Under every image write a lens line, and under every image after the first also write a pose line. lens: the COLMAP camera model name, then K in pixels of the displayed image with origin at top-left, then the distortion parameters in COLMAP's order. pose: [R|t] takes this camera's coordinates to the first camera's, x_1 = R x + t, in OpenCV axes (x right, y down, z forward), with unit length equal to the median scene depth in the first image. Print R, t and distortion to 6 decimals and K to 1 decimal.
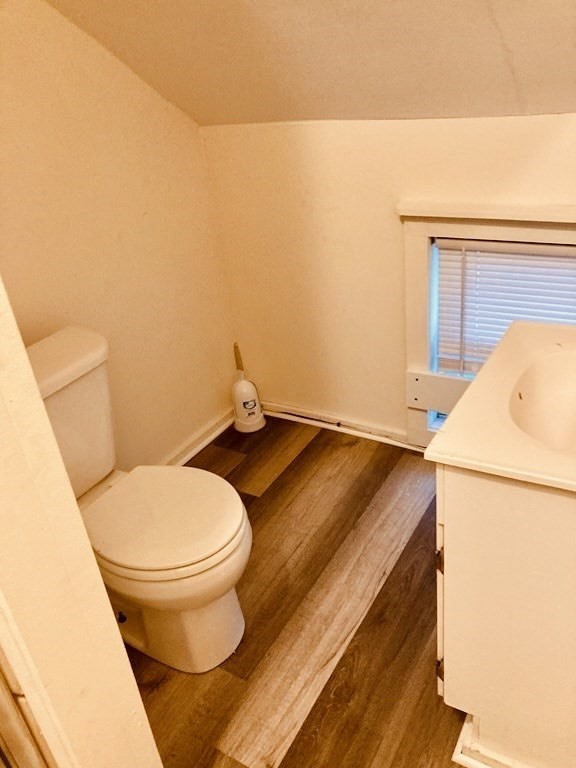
lens RADIAL K [[633.6, 0, 288.7], [0, 633.6, 388.4], [0, 0, 1]] dist [0.008624, 0.000498]
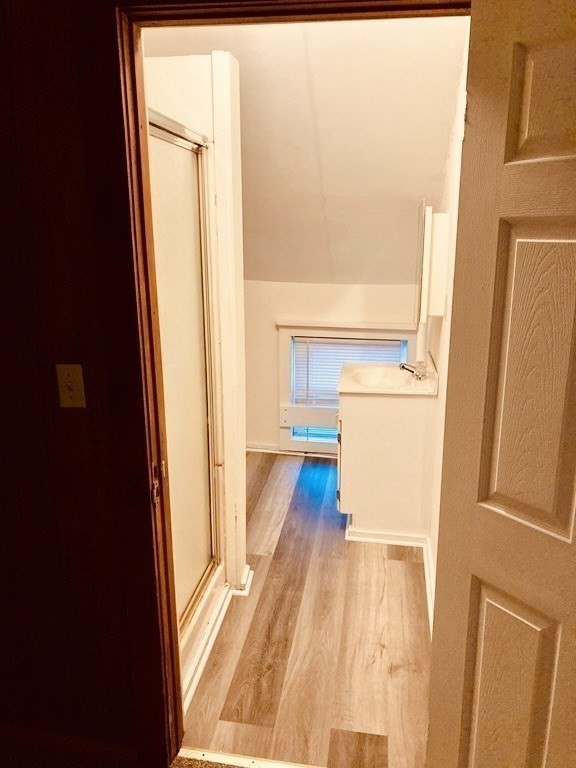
lens RADIAL K [[633.6, 0, 288.7], [0, 633.6, 388.4], [0, 0, 1]] dist [0.008624, 0.000498]
pose [[0.916087, 0.012300, 0.400791, -0.642889], [0.088433, 0.968721, -0.231860, 0.424502], [-0.391106, 0.247847, 0.886345, -0.819139]]
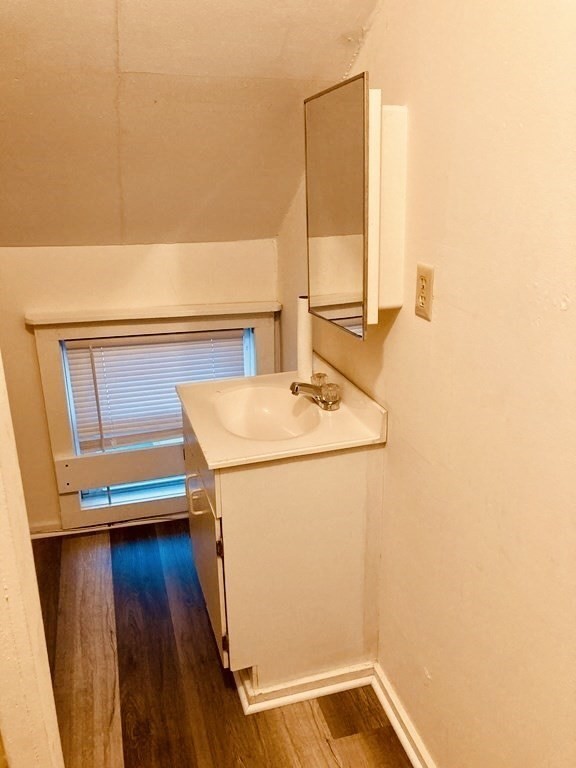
lens RADIAL K [[631.9, 0, 302.8], [0, 631.9, 375.4], [0, 0, 1]] dist [0.008335, -0.000587]
pose [[0.648361, -0.139573, 0.748429, -0.395614], [0.290705, 0.953952, -0.073935, 0.043855], [-0.703646, 0.265509, 0.659080, -0.079465]]
